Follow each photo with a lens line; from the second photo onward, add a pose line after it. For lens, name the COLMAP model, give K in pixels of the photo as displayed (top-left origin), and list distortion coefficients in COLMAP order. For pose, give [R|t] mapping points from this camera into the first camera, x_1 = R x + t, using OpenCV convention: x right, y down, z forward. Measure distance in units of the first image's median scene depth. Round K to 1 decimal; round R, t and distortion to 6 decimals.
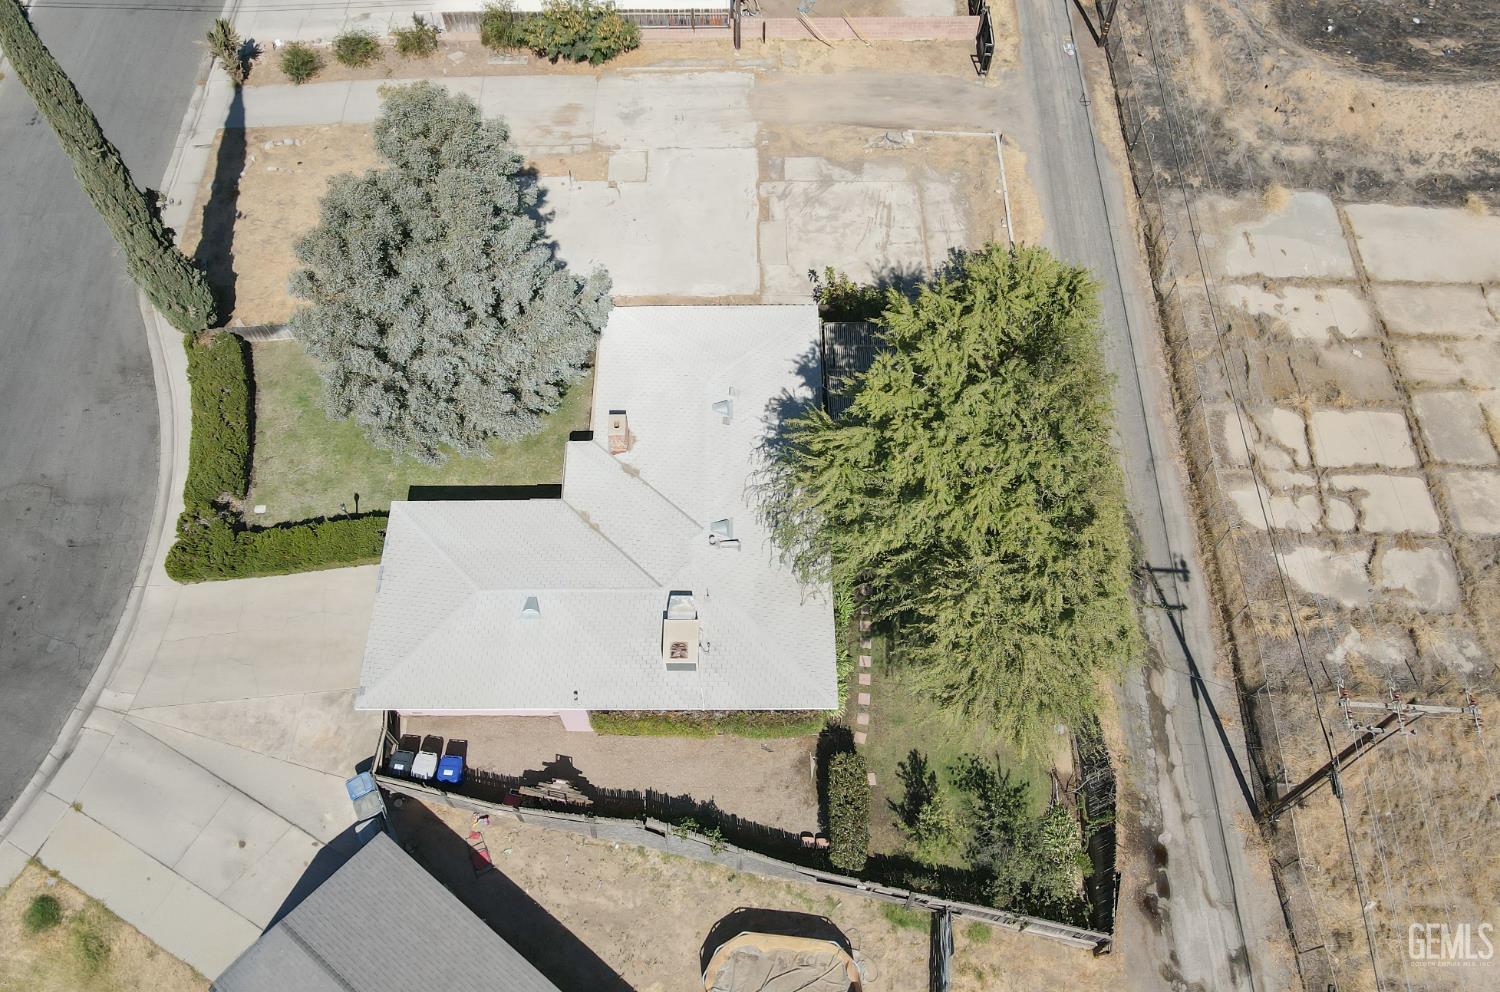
lens RADIAL K [[1070.6, 0, 750.0], [0, 1070.6, 496.0], [0, 0, 1]] dist [0.002476, 0.001646]
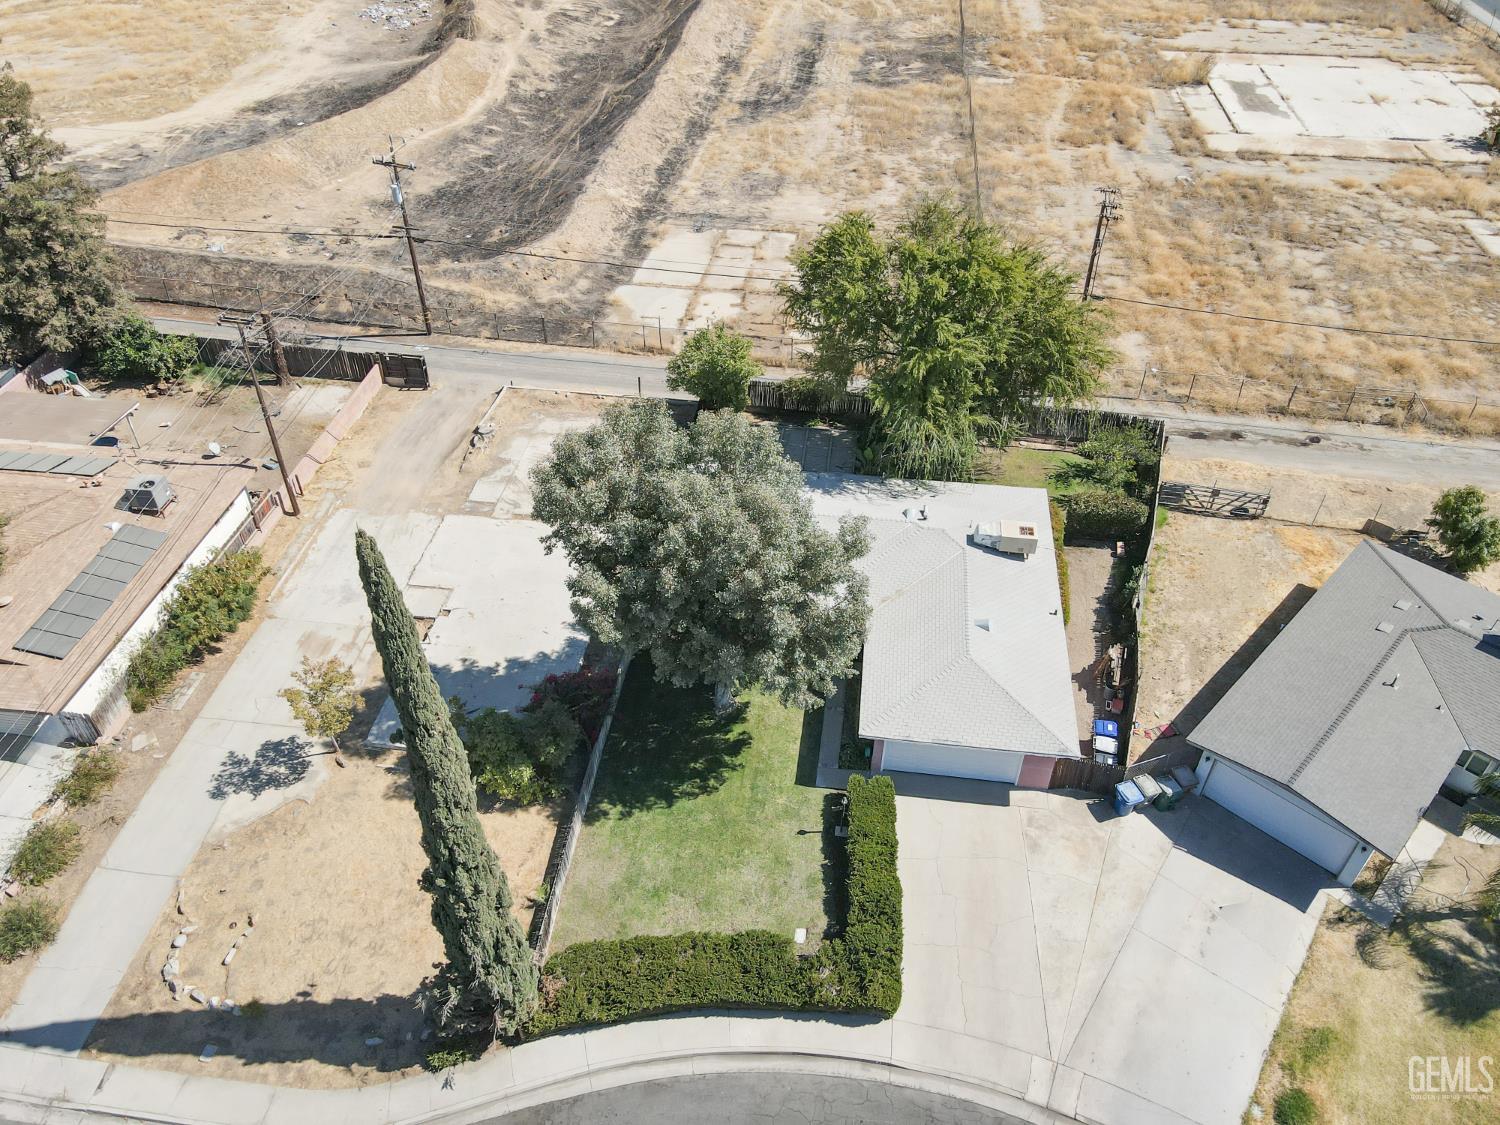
lens RADIAL K [[1049.6, 0, 750.0], [0, 1049.6, 562.5], [0, 0, 1]] dist [-0.000861, -0.000490]
pose [[0.140411, -0.648363, 0.748271, -0.765397], [0.861108, 0.452966, 0.230902, -0.298557], [-0.488650, 0.611921, 0.621912, 0.273369]]
